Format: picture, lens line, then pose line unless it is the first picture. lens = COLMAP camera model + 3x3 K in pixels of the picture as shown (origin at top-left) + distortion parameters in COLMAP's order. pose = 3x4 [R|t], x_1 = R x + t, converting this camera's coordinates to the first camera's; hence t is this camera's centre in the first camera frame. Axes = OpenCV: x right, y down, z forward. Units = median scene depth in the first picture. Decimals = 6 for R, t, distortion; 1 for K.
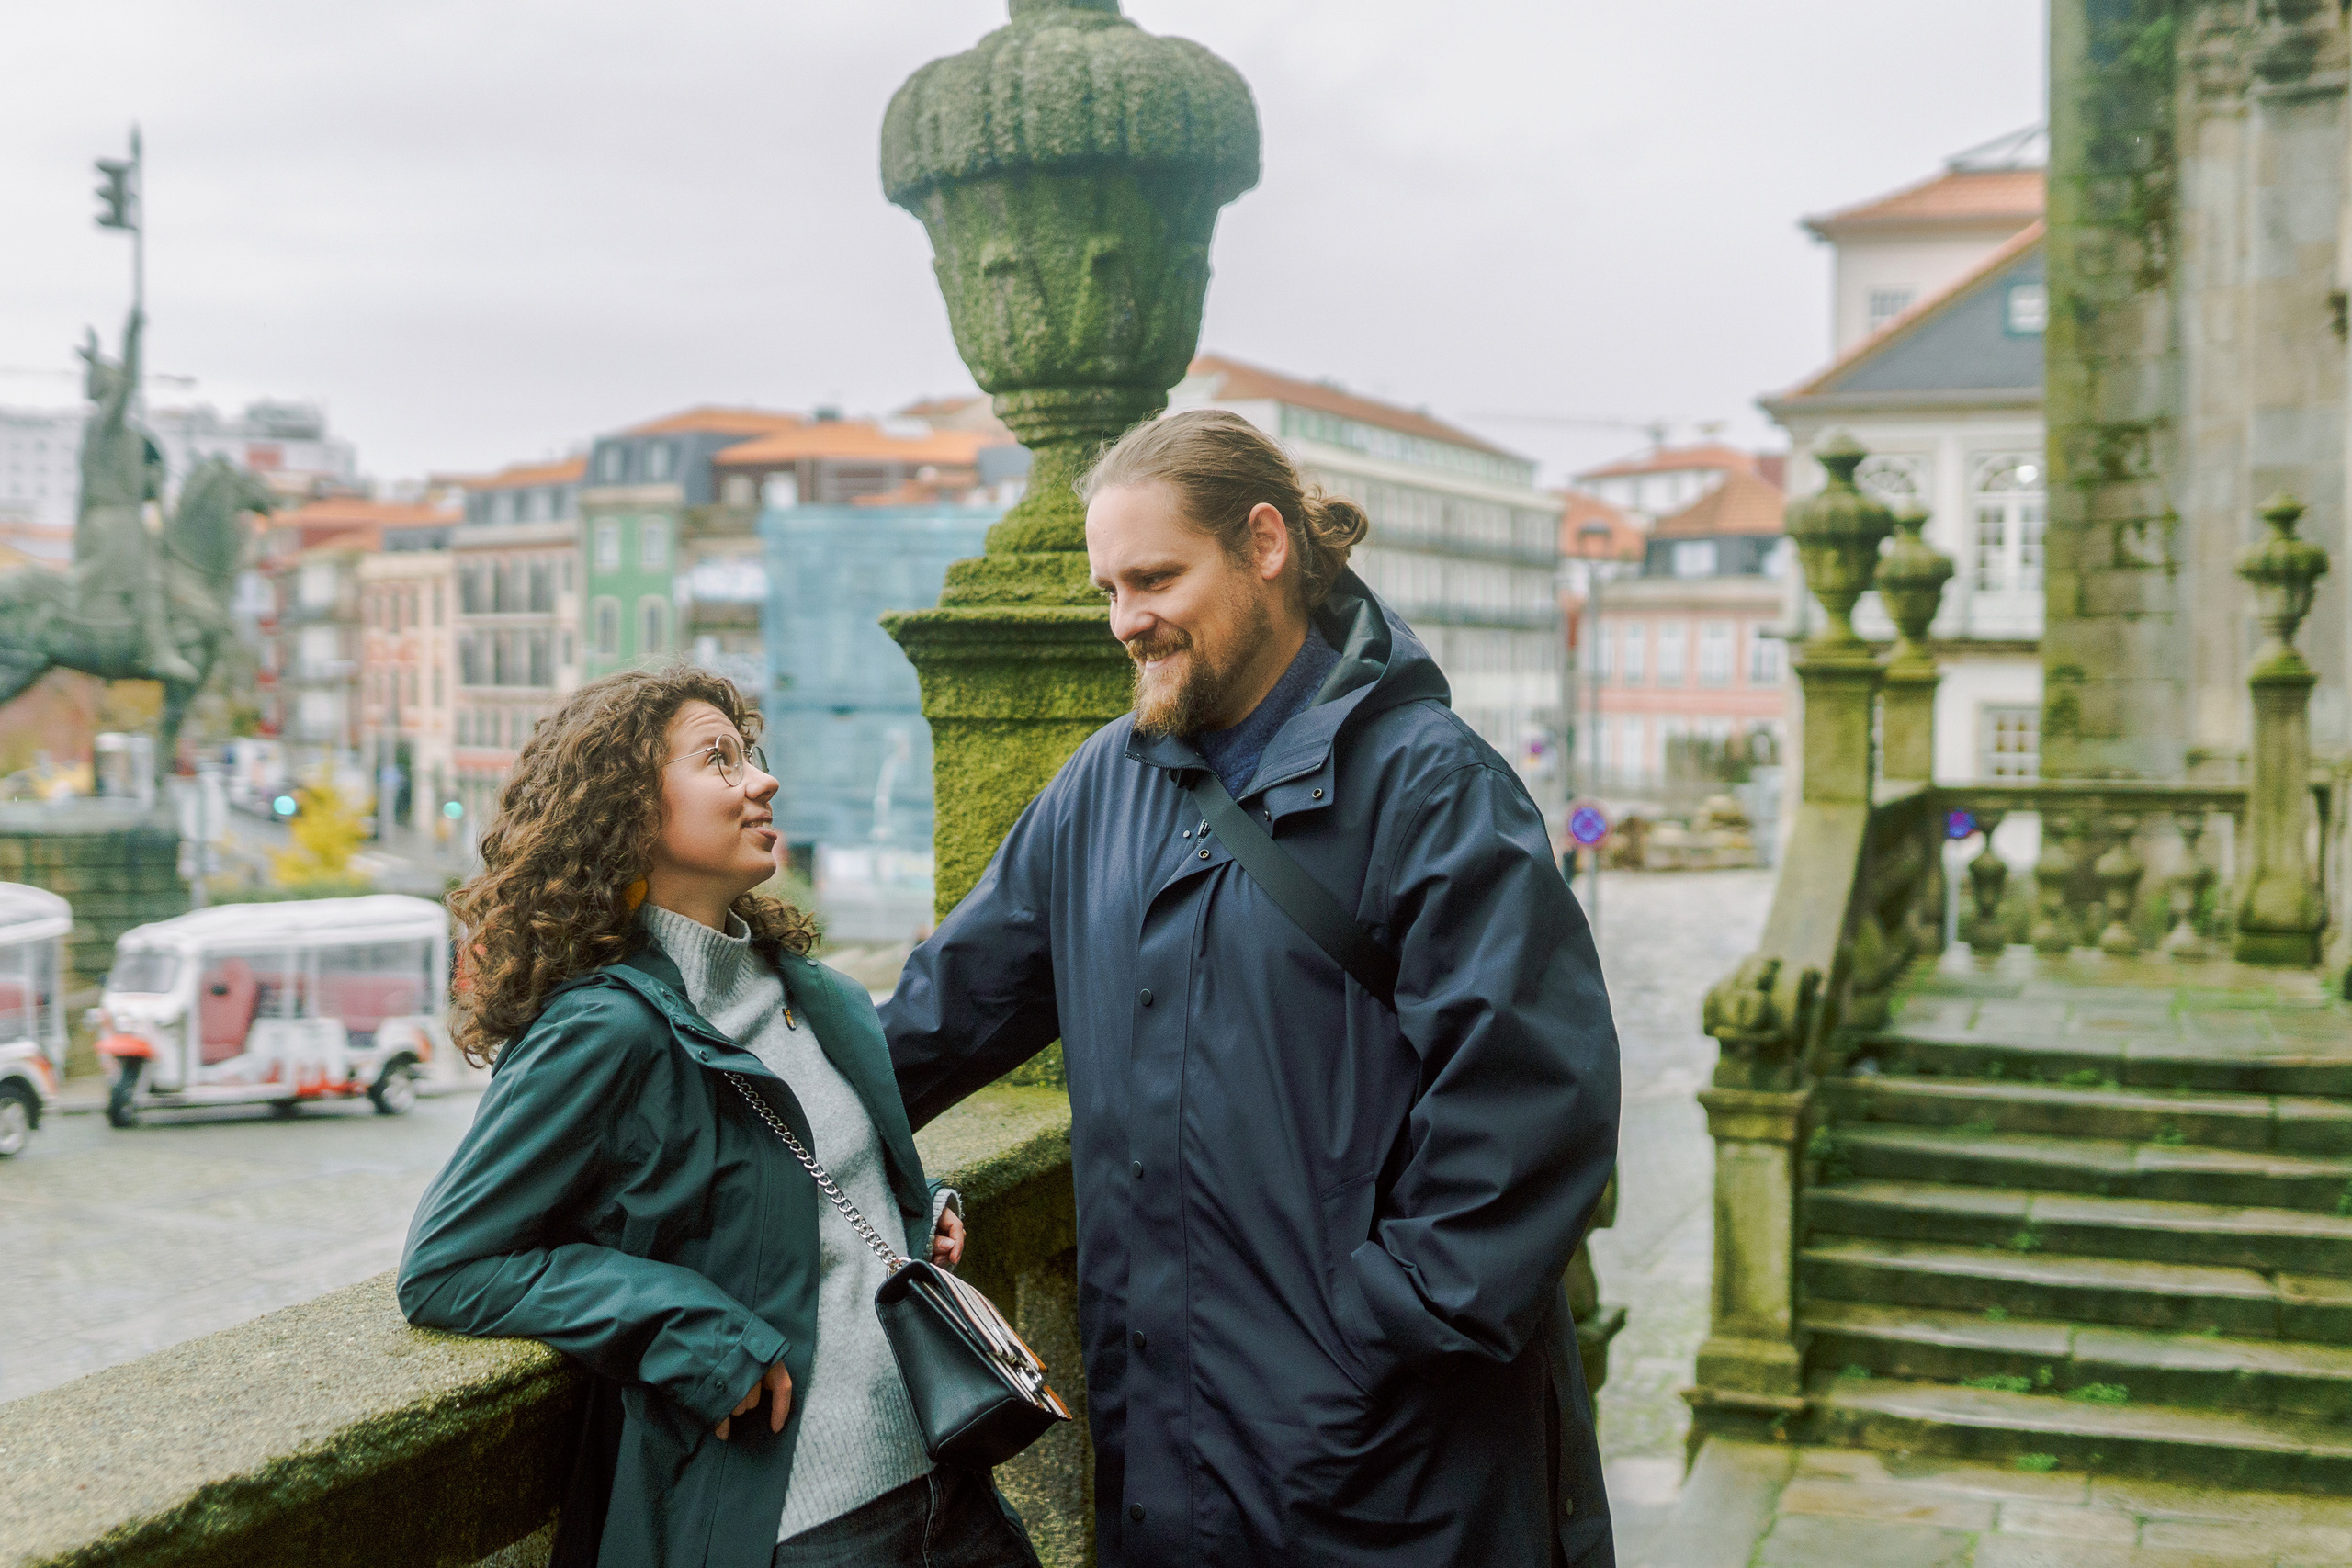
lens RADIAL K [[2604.5, 0, 1174.9], [0, 2604.5, 780.9], [0, 0, 1]] dist [-0.019776, -0.021638]
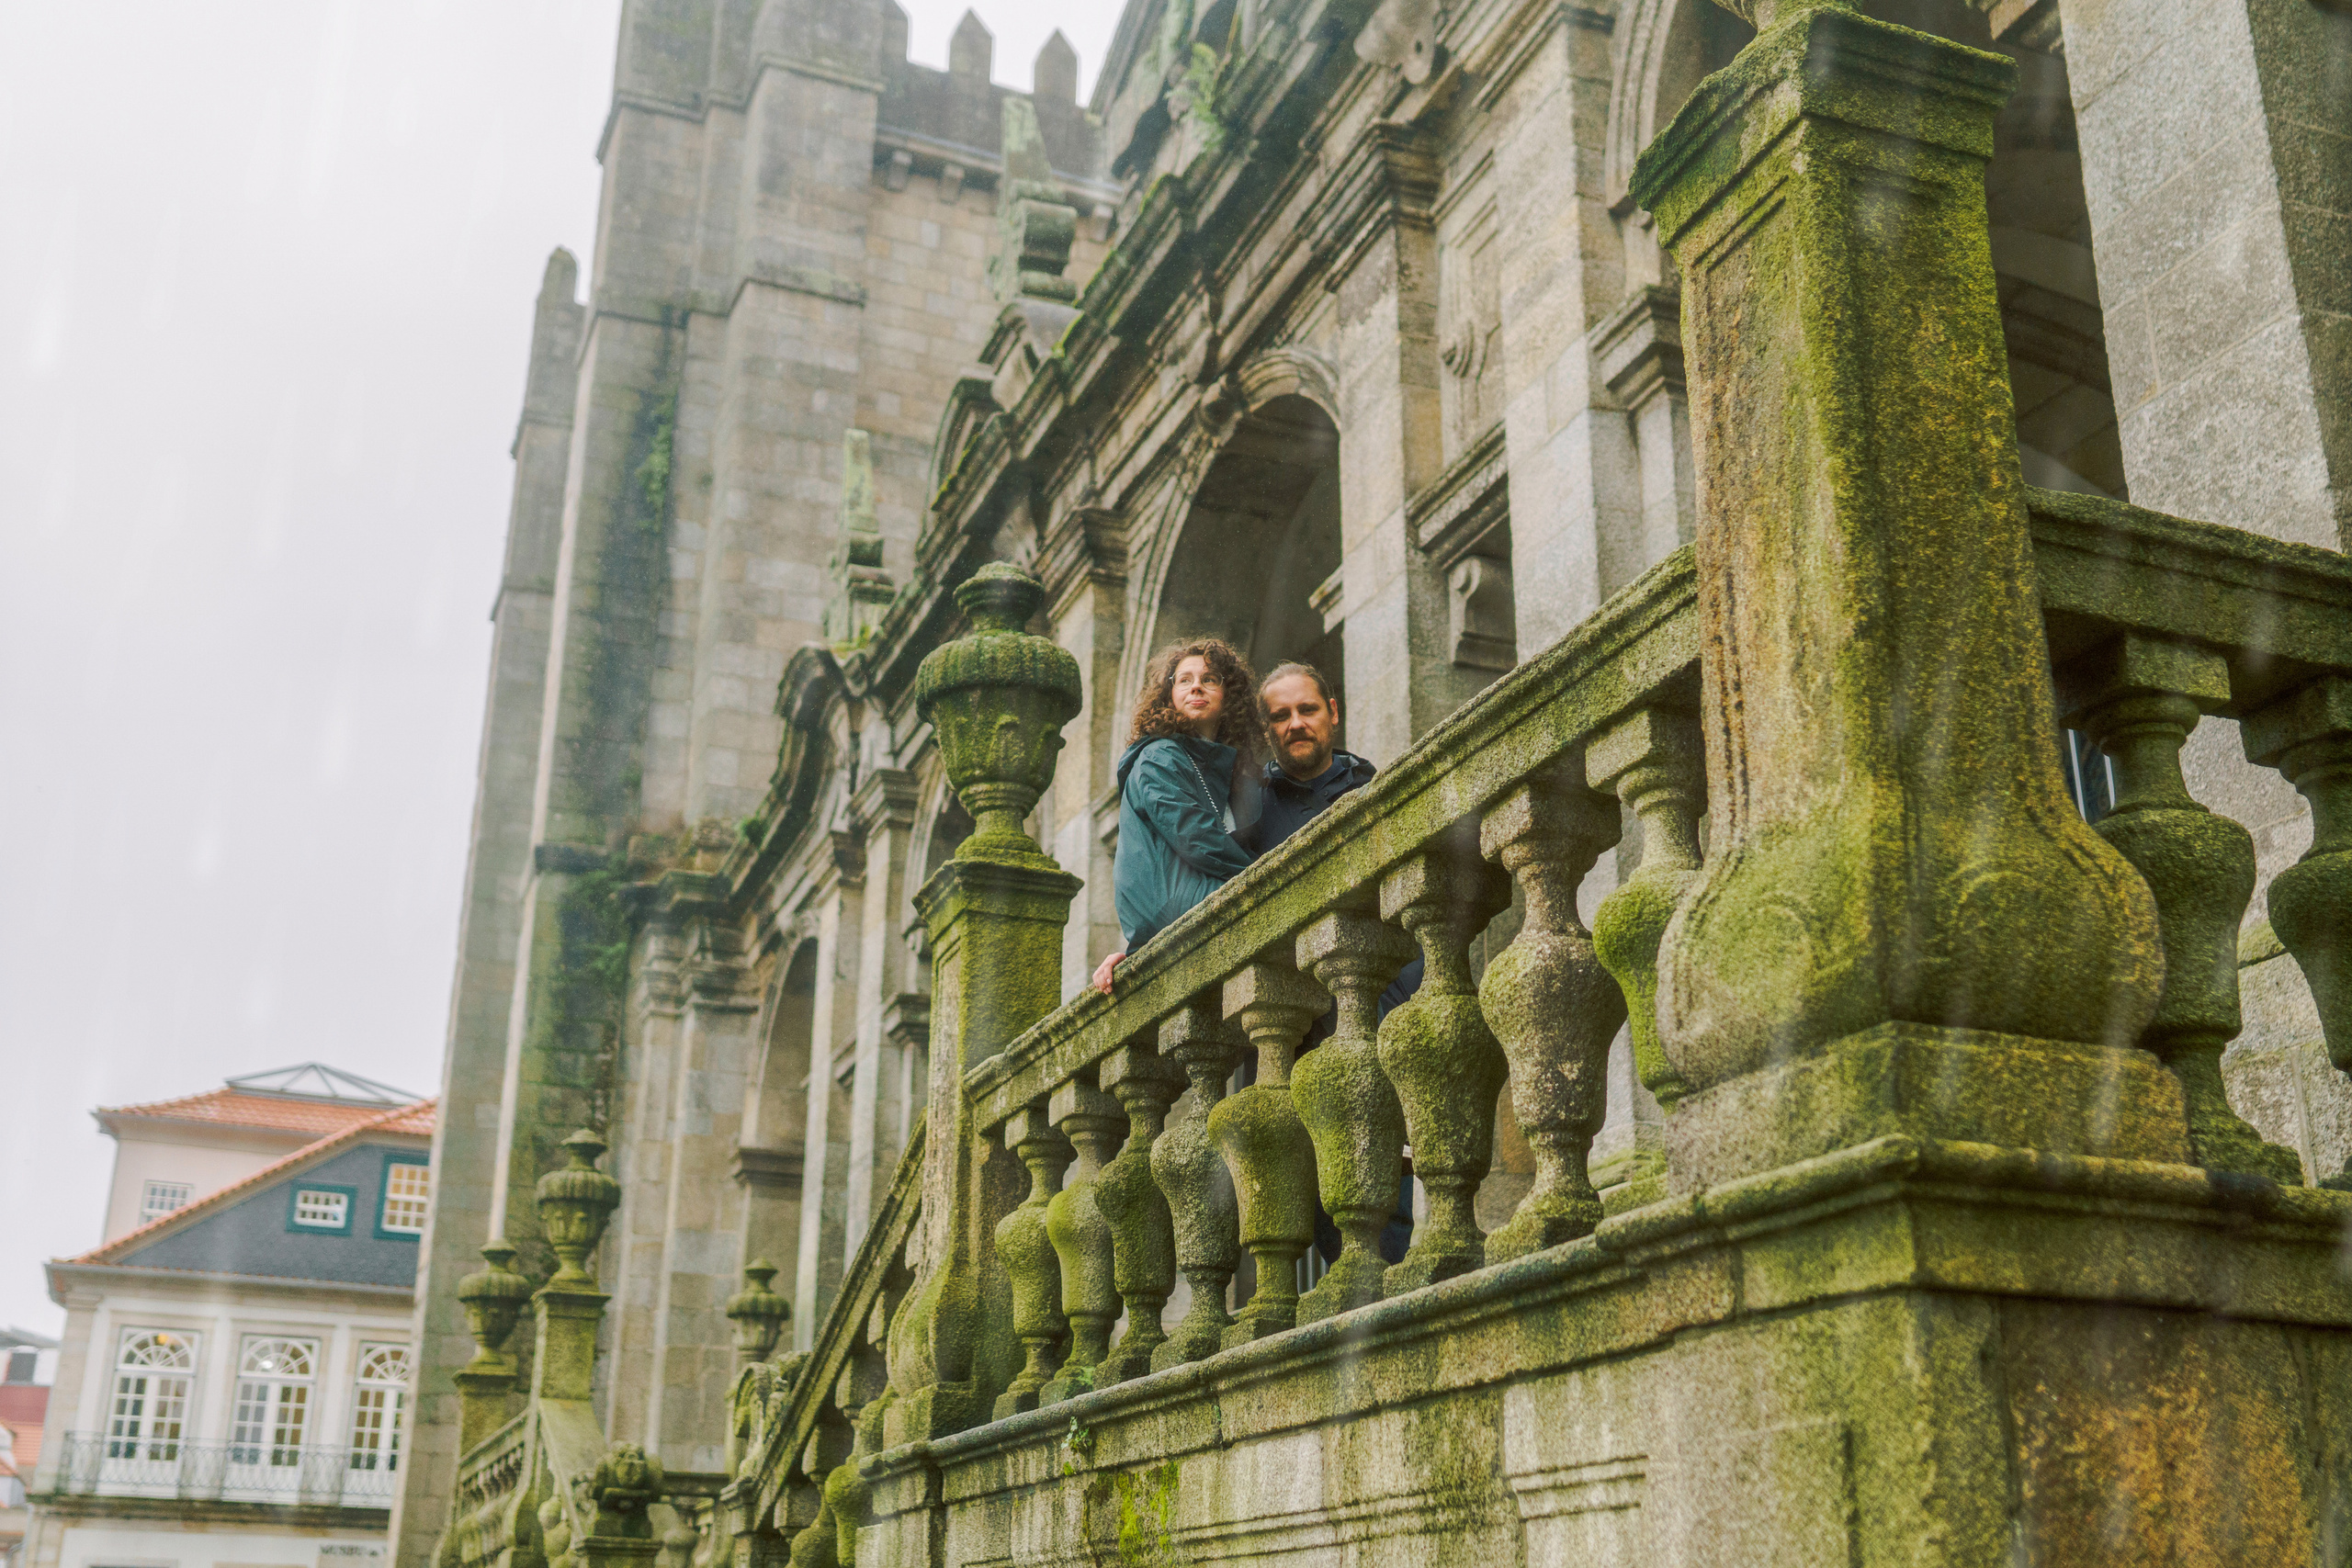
lens RADIAL K [[2454.4, 0, 1176.0], [0, 2454.4, 784.0], [0, 0, 1]] dist [0.002998, 0.003465]
pose [[0.739528, 0.243476, 0.627549, -1.274154], [0.014816, 0.926177, -0.376797, 0.651283], [-0.672962, 0.287950, 0.681327, -0.541094]]
